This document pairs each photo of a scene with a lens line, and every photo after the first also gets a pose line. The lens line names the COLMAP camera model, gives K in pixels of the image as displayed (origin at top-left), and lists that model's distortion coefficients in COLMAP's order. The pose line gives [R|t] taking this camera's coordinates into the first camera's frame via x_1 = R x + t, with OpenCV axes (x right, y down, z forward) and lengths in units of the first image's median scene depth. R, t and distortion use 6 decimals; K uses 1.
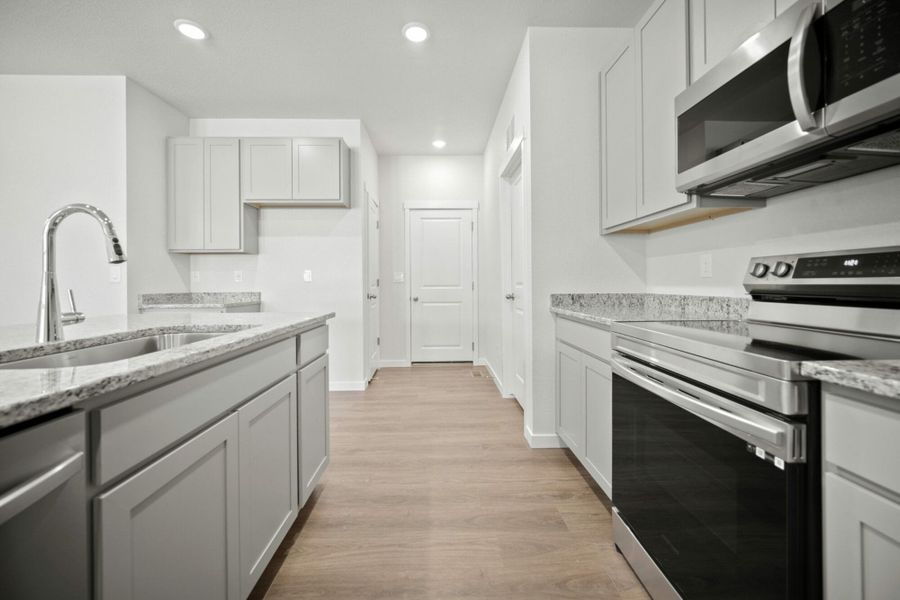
lens RADIAL K [[360.9, 0, 448.9], [0, 360.9, 283.4], [0, 0, 1]] dist [0.000260, -0.000347]
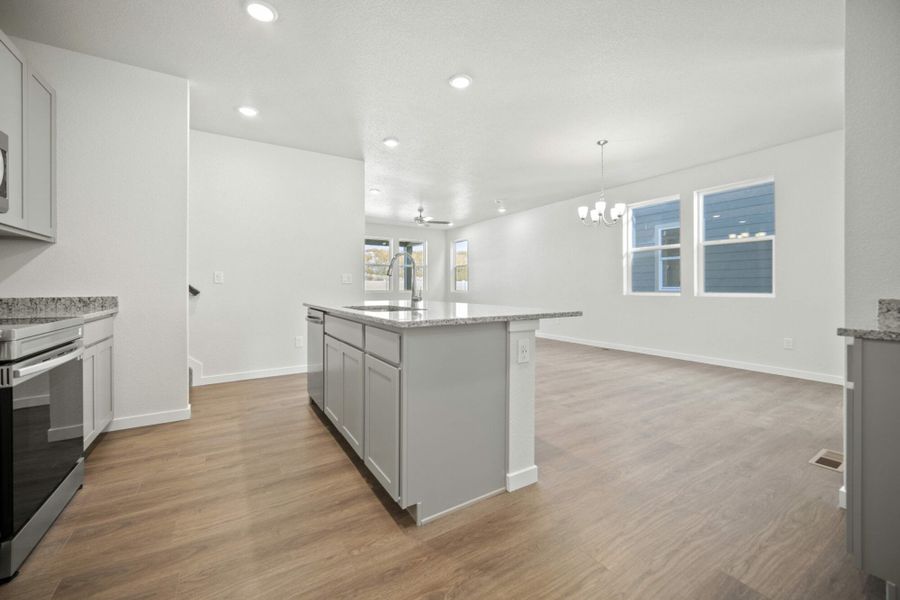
lens RADIAL K [[360.9, 0, 448.1], [0, 360.9, 287.8], [0, 0, 1]] dist [0.000260, -0.000347]
pose [[-0.866416, 0.010630, -0.499209, -0.039808], [0.003662, 0.999882, 0.014937, -0.006097], [0.499309, 0.011114, -0.866353, 2.370168]]
